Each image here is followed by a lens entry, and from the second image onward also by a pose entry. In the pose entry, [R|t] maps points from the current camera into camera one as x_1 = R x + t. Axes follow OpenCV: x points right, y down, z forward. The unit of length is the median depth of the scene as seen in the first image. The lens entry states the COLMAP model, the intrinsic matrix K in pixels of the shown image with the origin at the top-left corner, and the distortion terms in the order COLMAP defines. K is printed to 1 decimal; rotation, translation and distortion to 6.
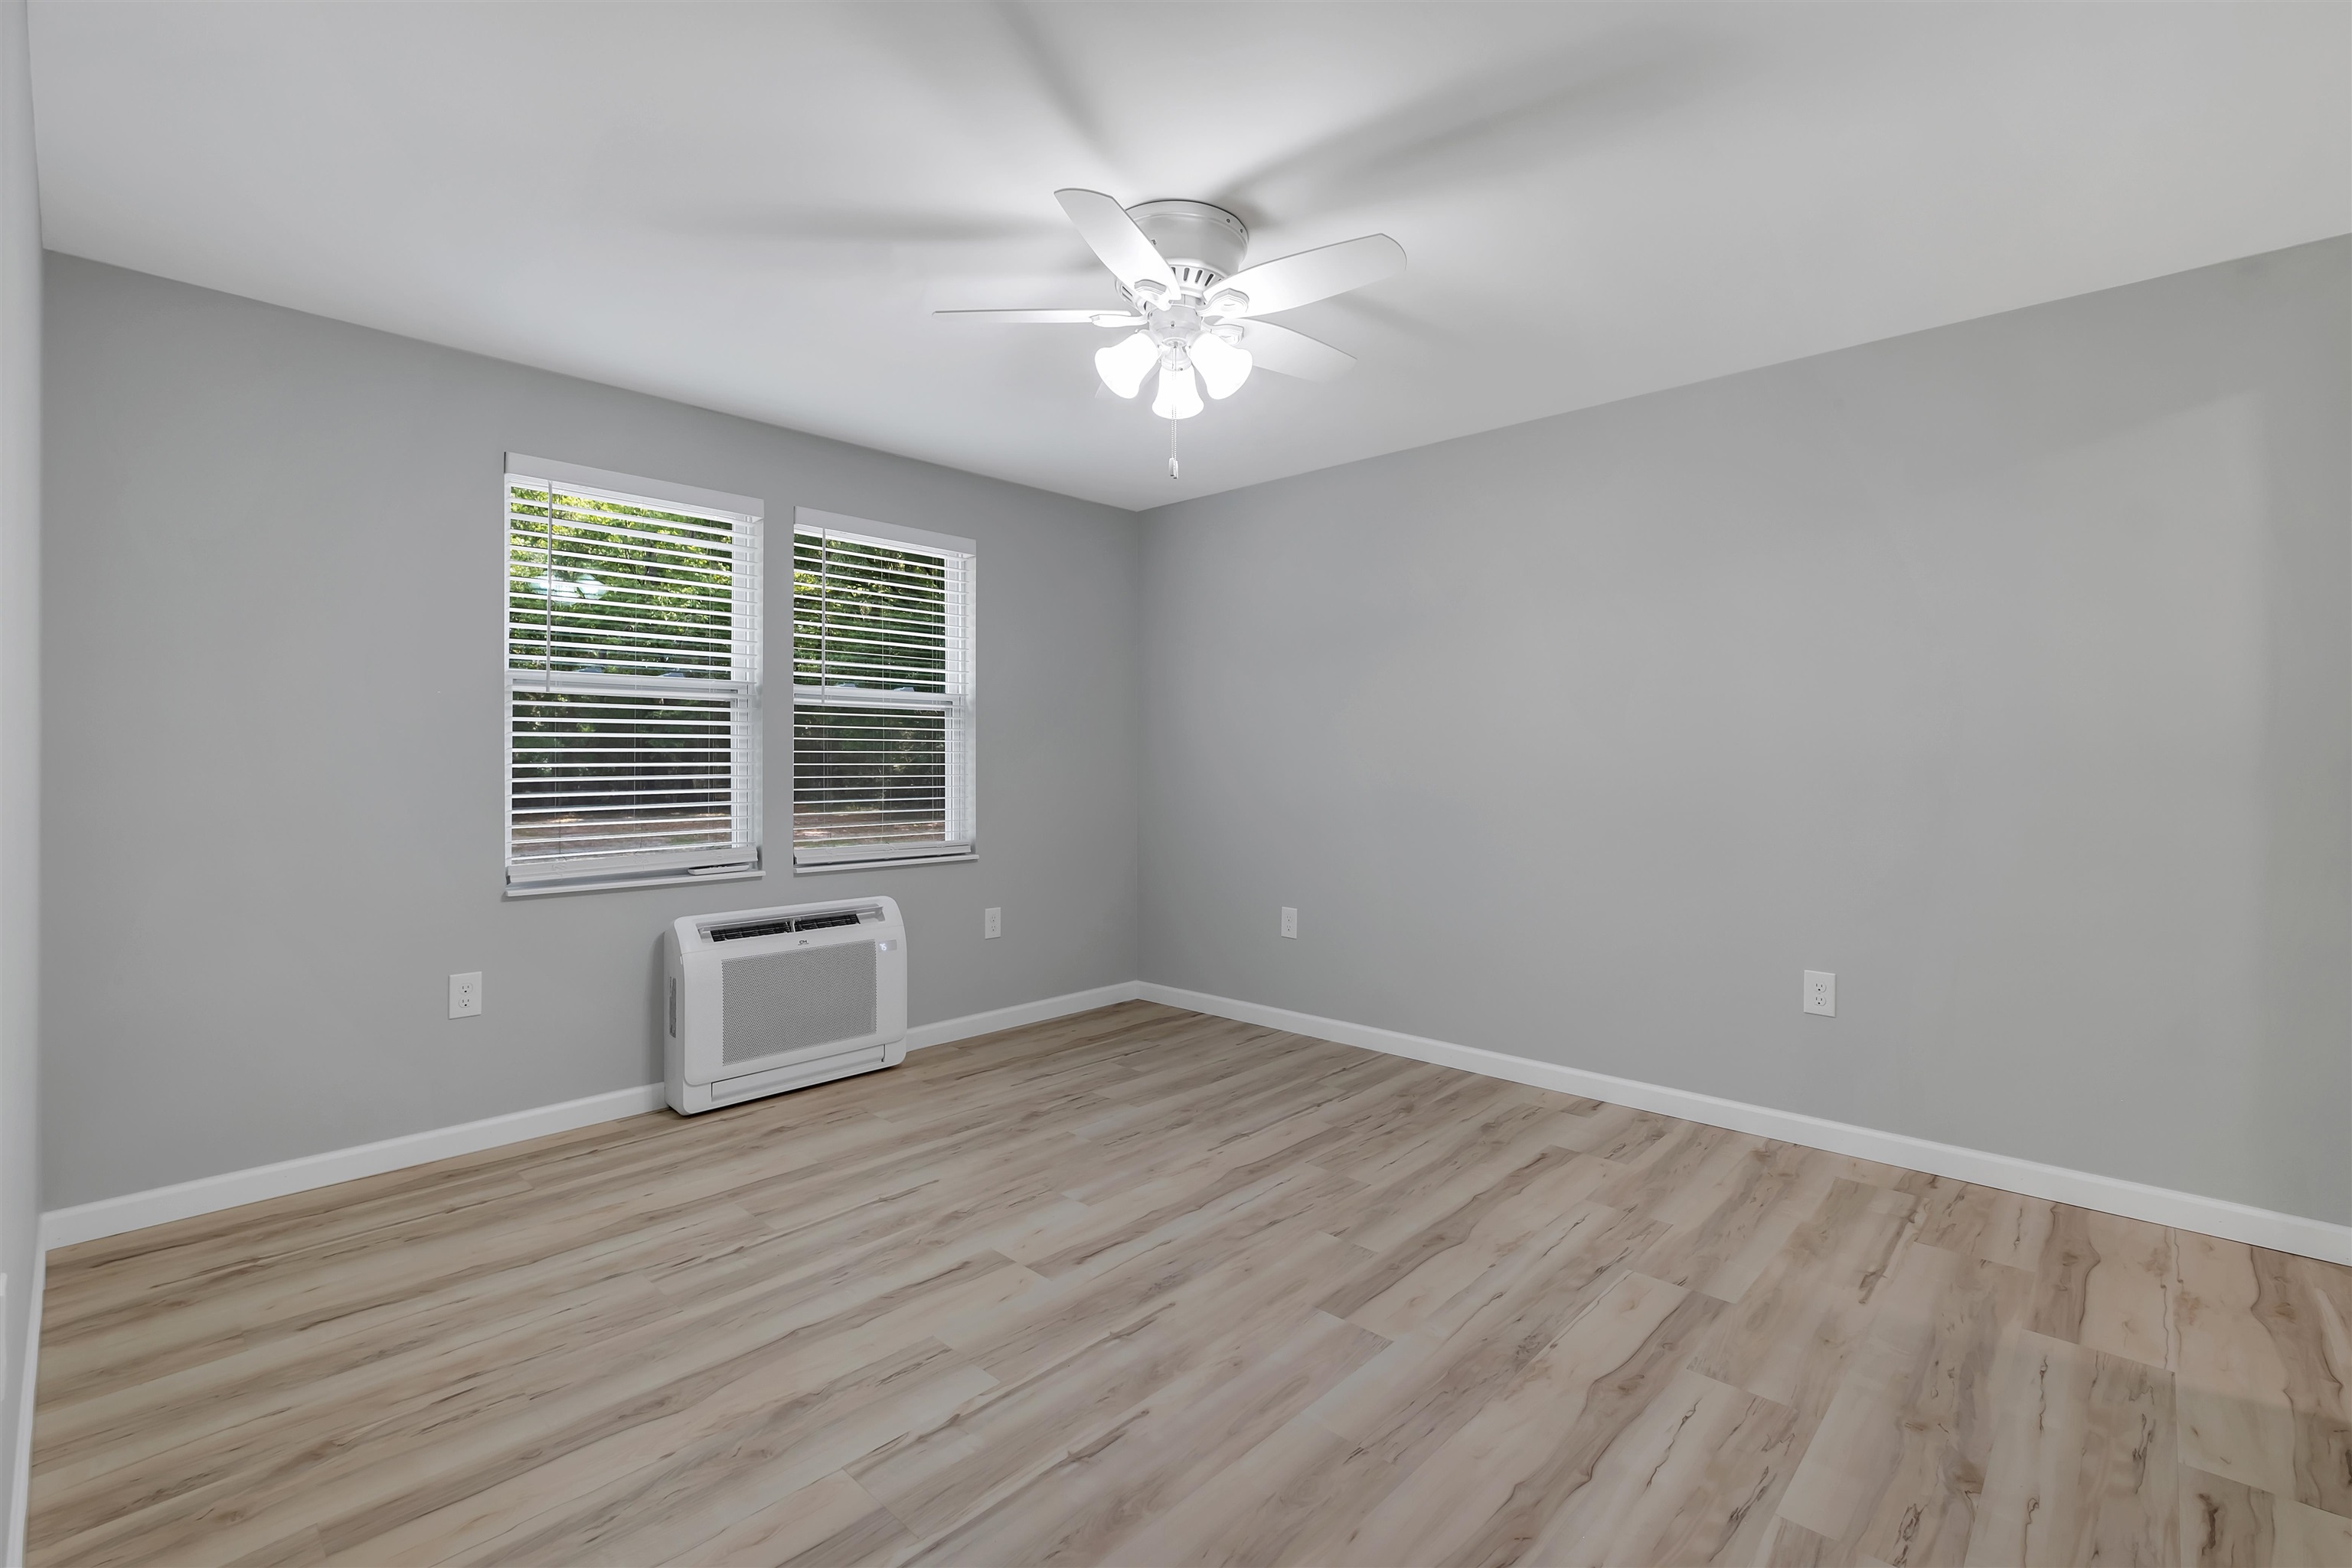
lens RADIAL K [[1034.1, 0, 1211.5], [0, 1034.1, 764.7], [0, 0, 1]] dist [-0.006706, -0.000429]
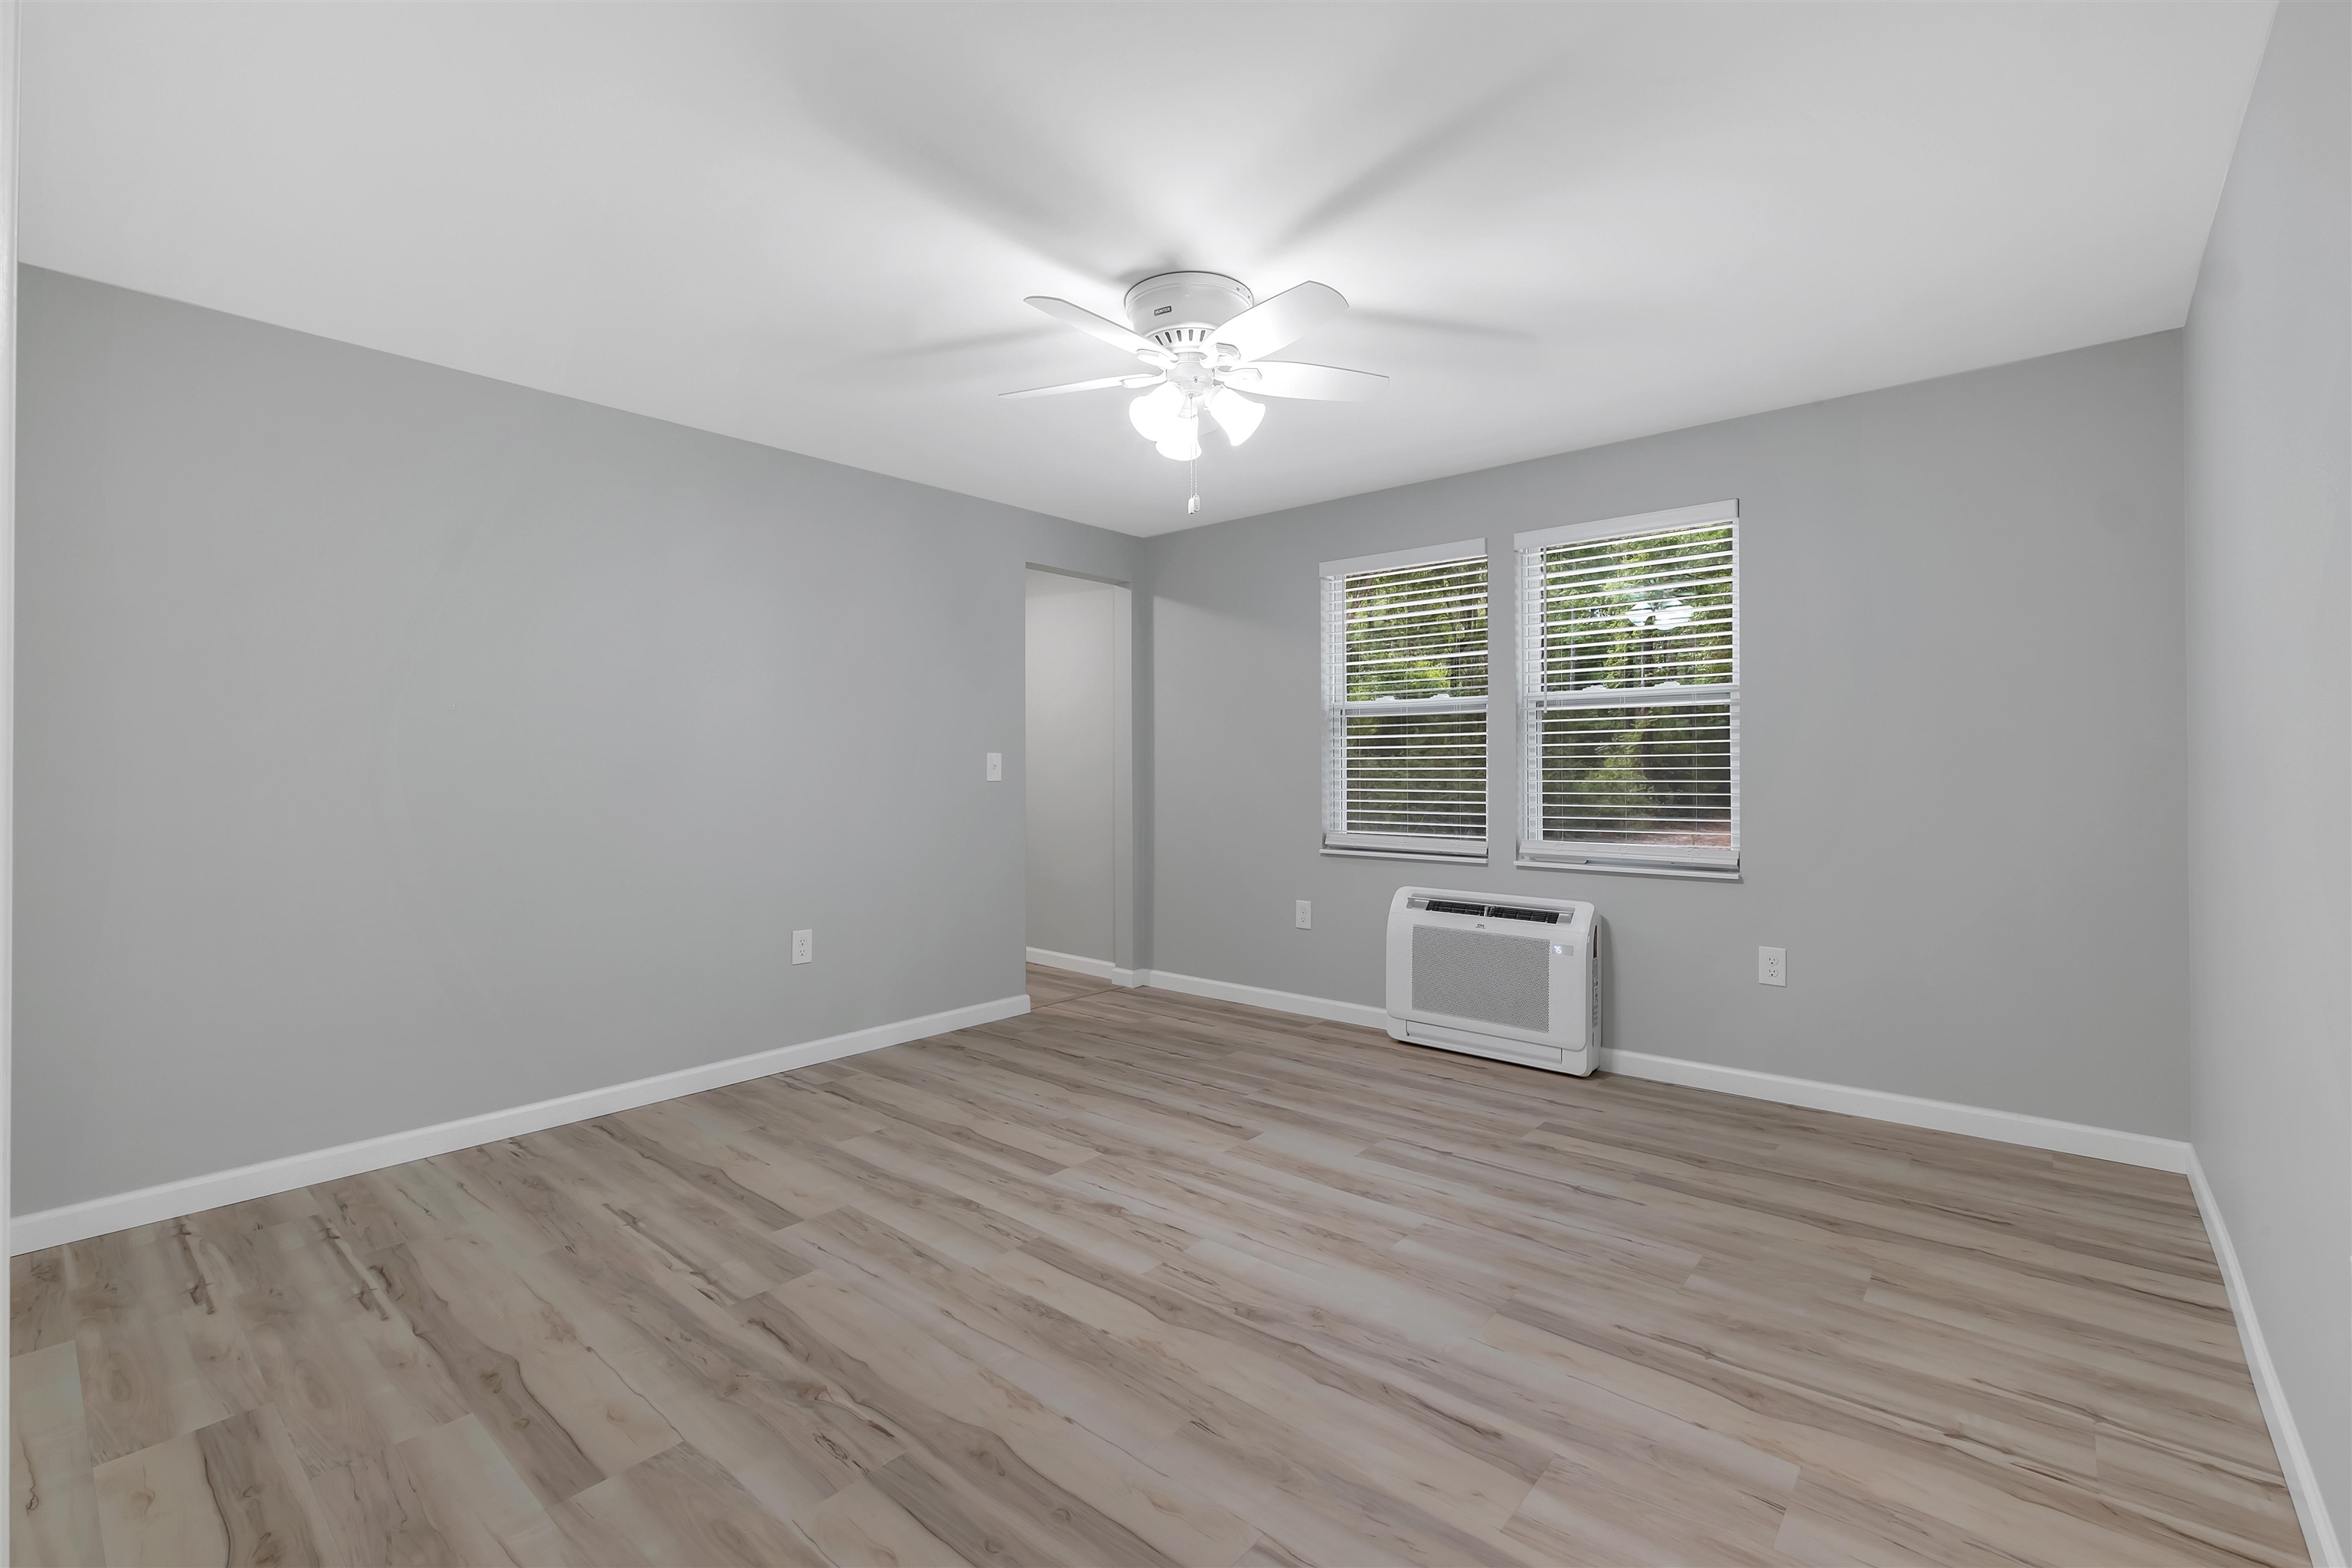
lens RADIAL K [[1034.1, 0, 1177.9], [0, 1034.1, 773.0], [0, 0, 1]] dist [-0.006706, -0.000429]
pose [[0.033366, 0.011856, -0.999373, 0.724323], [-0.000378, 0.999930, 0.011850, -0.008544], [0.999443, -0.000018, 0.033368, 0.638610]]
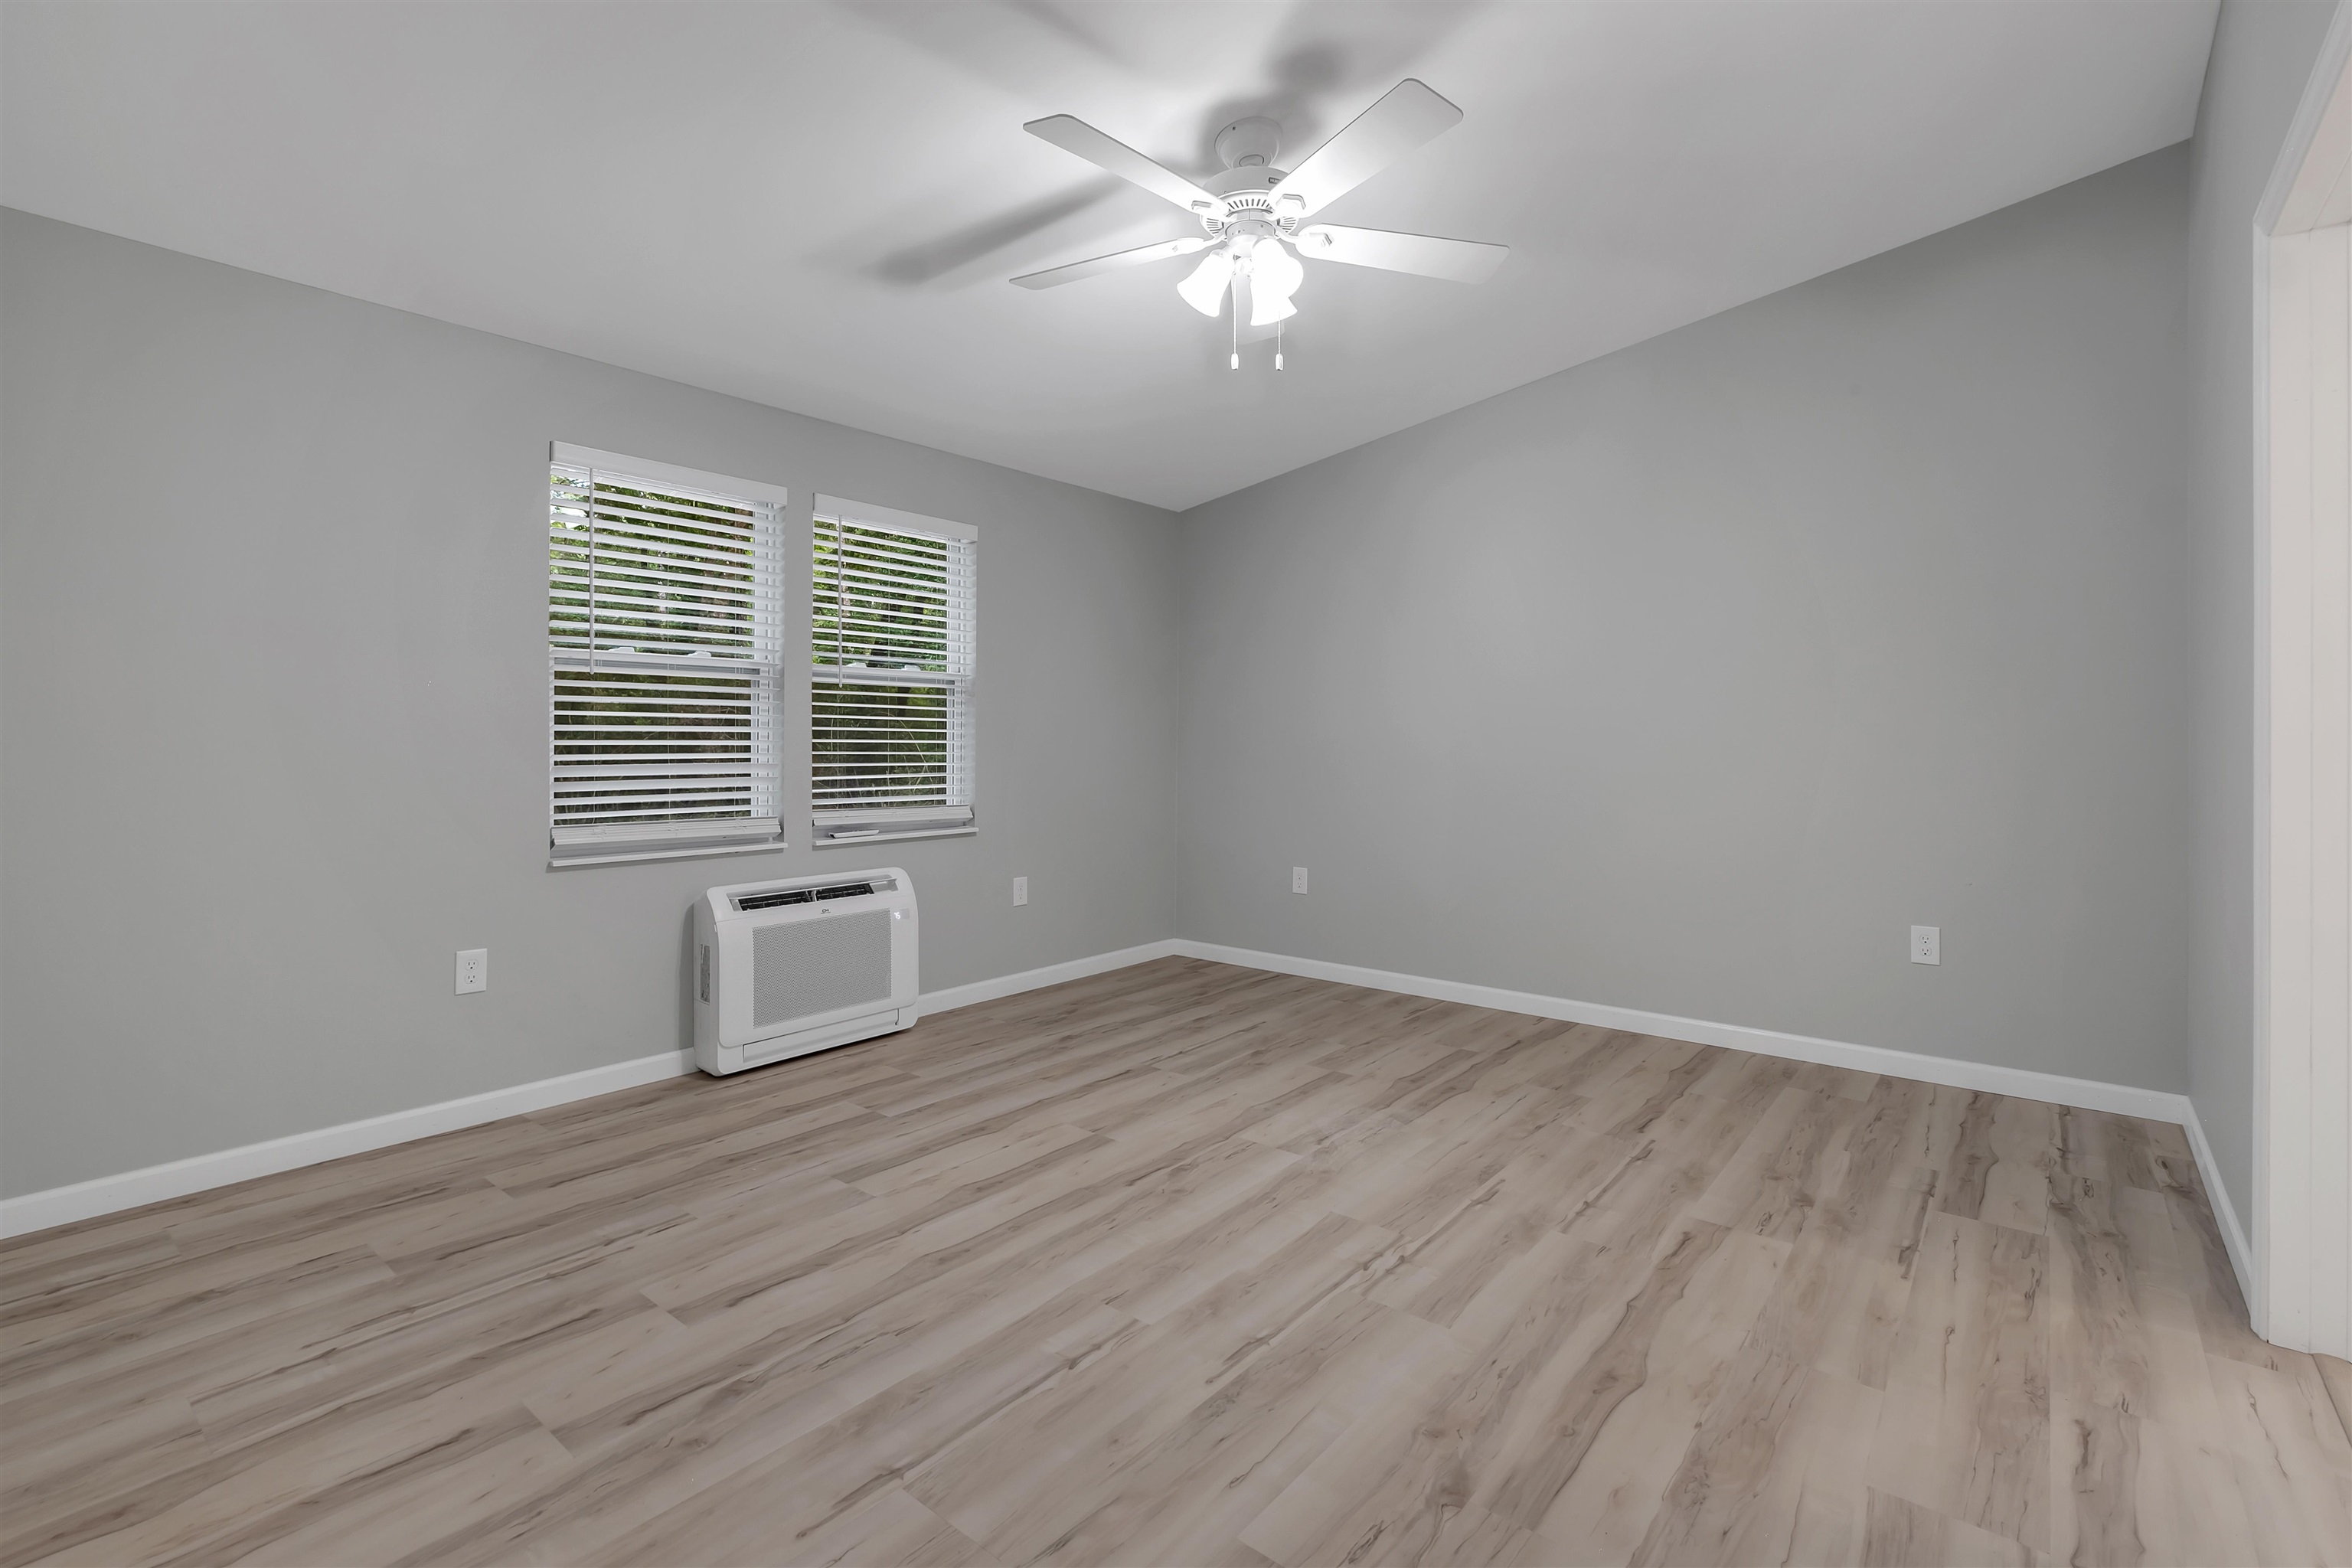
lens RADIAL K [[1034.1, 0, 1216.9], [0, 1034.1, 755.1], [0, 0, 1]] dist [-0.006706, -0.000429]
pose [[0.997758, 0.001057, 0.066916, -0.069297], [-0.001849, 0.999929, 0.011773, 0.000017], [-0.066899, -0.011870, 0.997689, -0.072673]]
